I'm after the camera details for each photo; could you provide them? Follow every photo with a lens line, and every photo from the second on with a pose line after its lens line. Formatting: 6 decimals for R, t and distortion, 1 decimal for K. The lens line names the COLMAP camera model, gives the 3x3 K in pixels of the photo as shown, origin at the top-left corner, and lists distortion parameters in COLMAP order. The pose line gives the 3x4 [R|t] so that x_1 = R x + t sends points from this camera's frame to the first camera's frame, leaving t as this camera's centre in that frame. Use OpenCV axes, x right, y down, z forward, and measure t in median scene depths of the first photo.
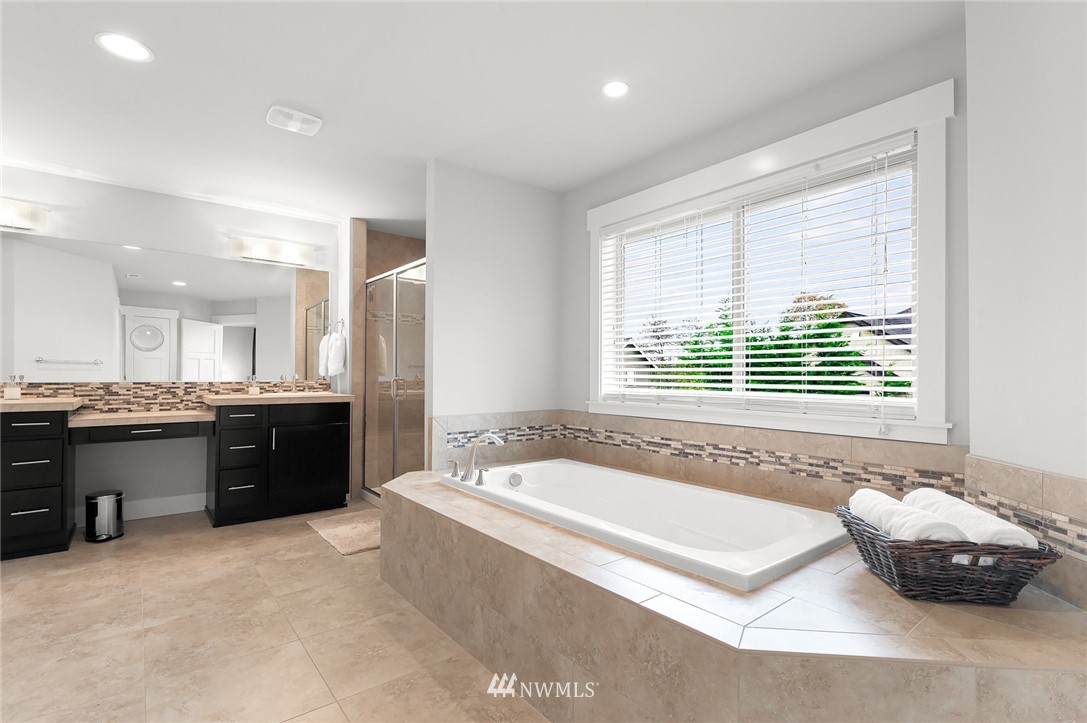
lens RADIAL K [[508.2, 0, 543.8], [0, 508.2, 368.2], [0, 0, 1]] dist [0.000053, -0.000128]
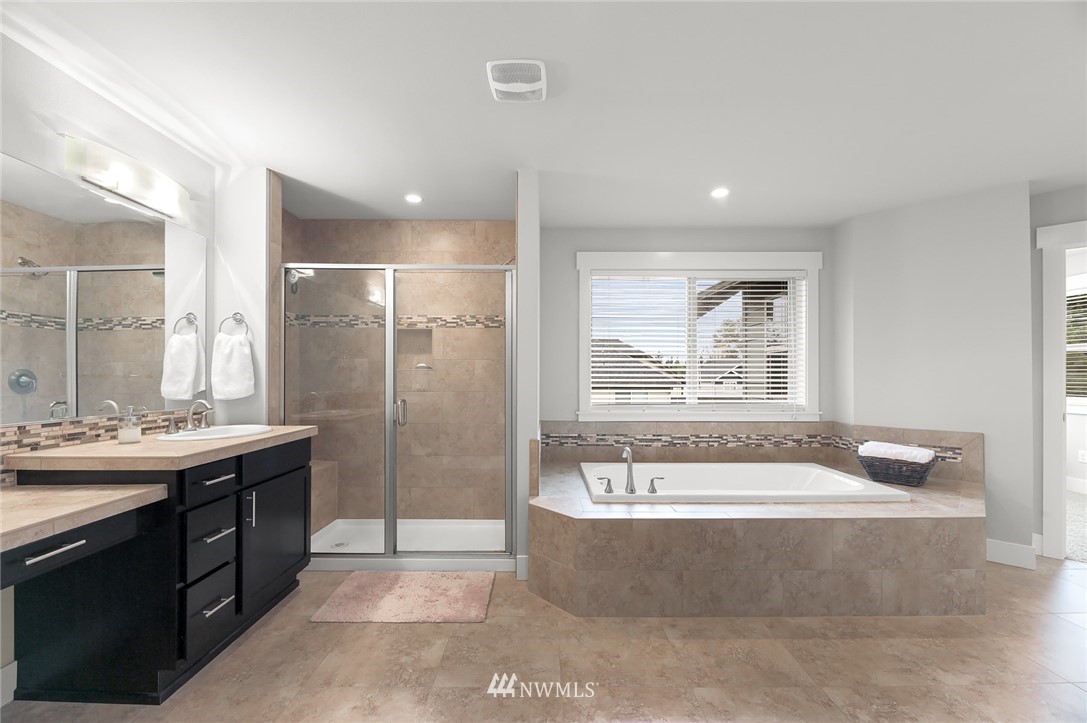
lens RADIAL K [[436.7, 0, 544.4], [0, 436.7, 370.3], [0, 0, 1]] dist [-0.004650, -0.000054]
pose [[0.625636, 0.005684, 0.780094, -0.851944], [-0.006473, 0.999977, -0.002094, -0.033740], [-0.780088, -0.003739, 0.625659, 0.470786]]
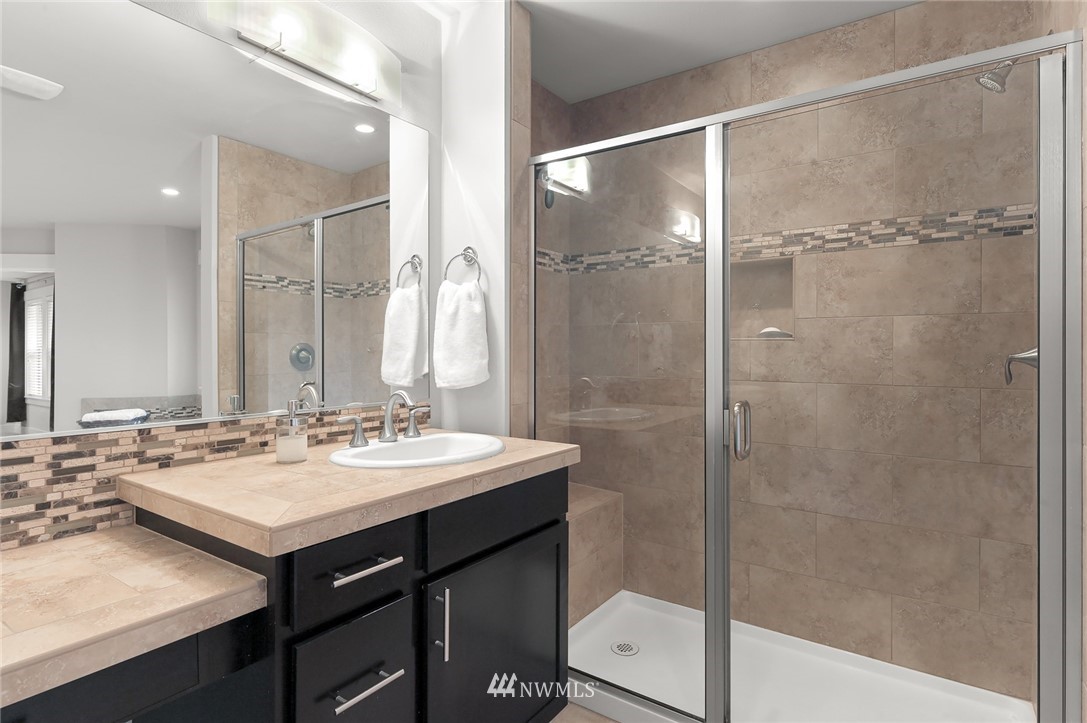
lens RADIAL K [[559.4, 0, 547.2], [0, 559.4, 351.5], [0, 0, 1]] dist [0.004914, -0.001750]
pose [[0.958261, -0.002017, 0.285888, -0.669642], [-0.001848, 0.999911, 0.013246, -0.028229], [-0.285889, -0.013222, 0.958172, 0.792733]]
